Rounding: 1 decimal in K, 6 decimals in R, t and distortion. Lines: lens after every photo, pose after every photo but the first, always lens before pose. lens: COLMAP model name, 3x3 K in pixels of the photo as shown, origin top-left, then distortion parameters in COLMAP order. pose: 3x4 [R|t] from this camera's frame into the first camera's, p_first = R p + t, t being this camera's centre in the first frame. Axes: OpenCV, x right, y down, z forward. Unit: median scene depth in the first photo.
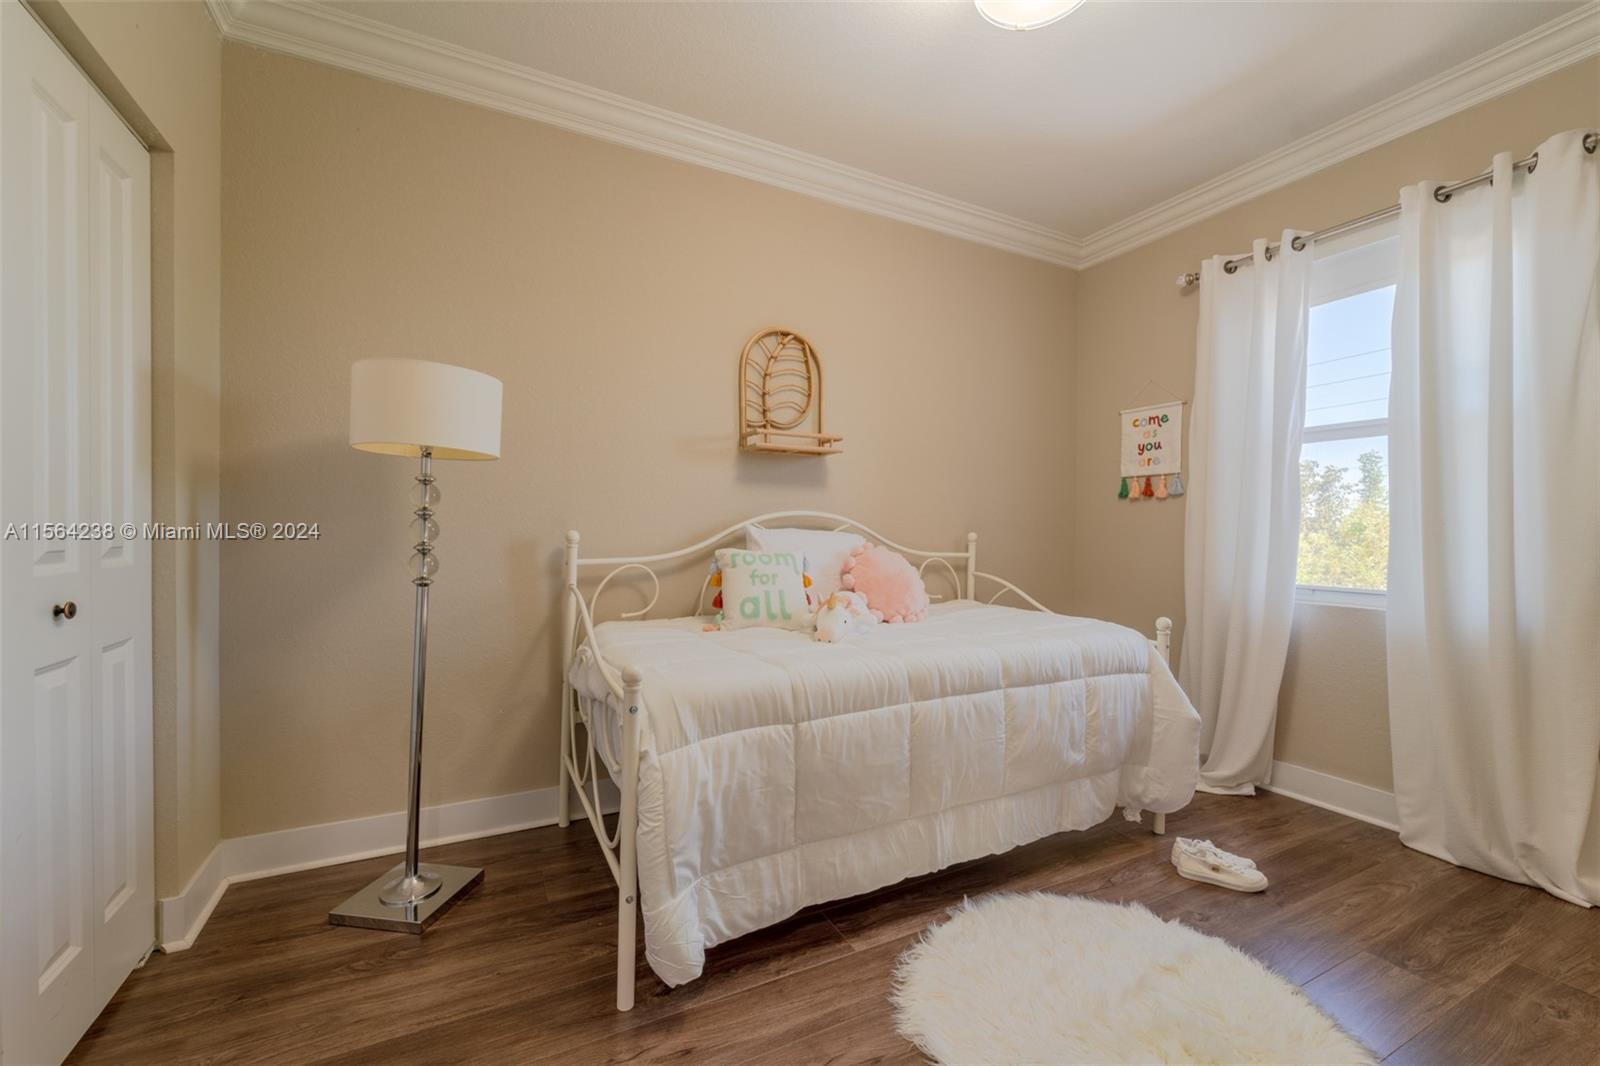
lens RADIAL K [[640.9, 0, 793.5], [0, 640.9, 533.9], [0, 0, 1]] dist [0.001329, 0.000256]
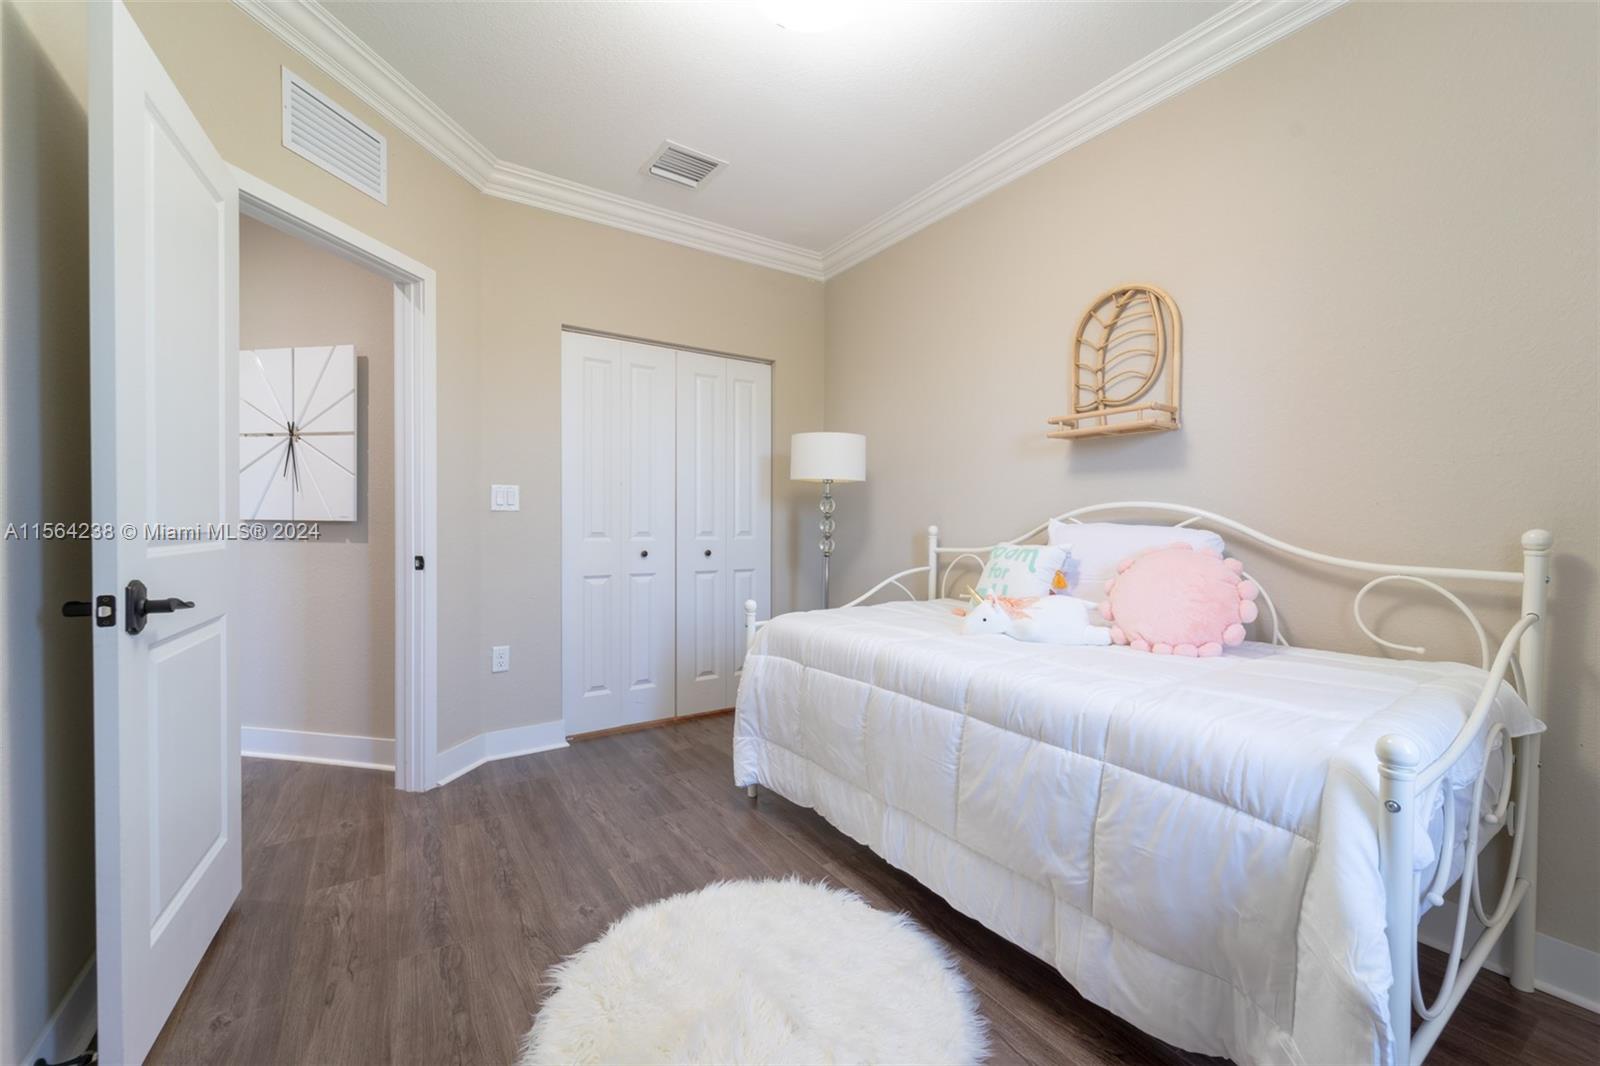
lens RADIAL K [[640.9, 0, 793.5], [0, 640.9, 533.9], [0, 0, 1]] dist [0.001329, 0.000256]
pose [[0.106794, 0.007511, -0.994253, 0.986977], [-0.012564, 0.999902, 0.006204, 0.007404], [0.994202, 0.011830, 0.106878, 0.609379]]
